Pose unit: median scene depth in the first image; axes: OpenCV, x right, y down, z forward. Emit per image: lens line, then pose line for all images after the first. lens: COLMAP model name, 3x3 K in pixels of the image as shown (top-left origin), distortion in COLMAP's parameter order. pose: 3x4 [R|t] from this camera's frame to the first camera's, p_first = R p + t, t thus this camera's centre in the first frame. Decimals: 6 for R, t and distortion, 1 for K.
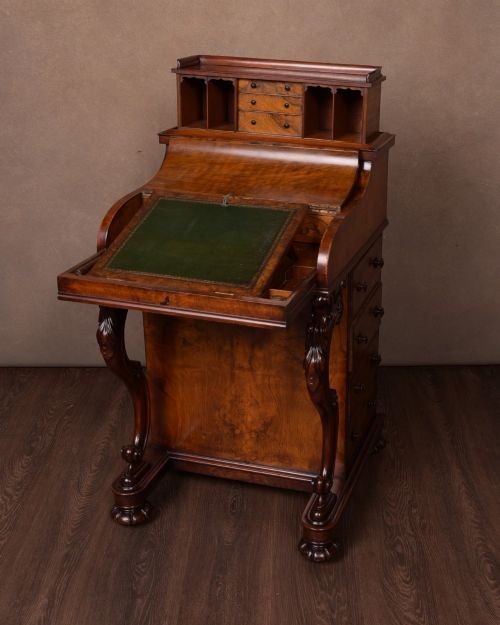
lens RADIAL K [[918.7, 0, 352.0], [0, 918.7, 282.9], [0, 0, 1]] dist [-0.081652, 0.120392]
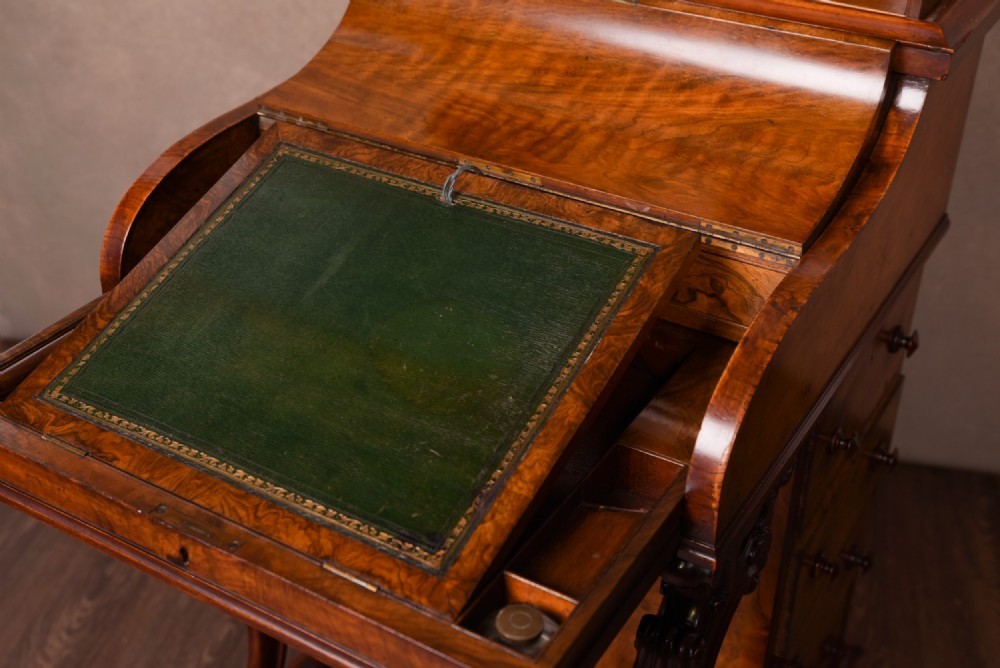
lens RADIAL K [[1258.6, 0, 500.0], [0, 1258.6, 334.0], [0, 0, 1]] dist [0.000638, 0.115085]
pose [[0.959979, 0.134716, -0.245544, -0.001965], [-0.079035, 0.971390, 0.223951, -0.128982], [0.268688, -0.195582, 0.943162, 0.515234]]
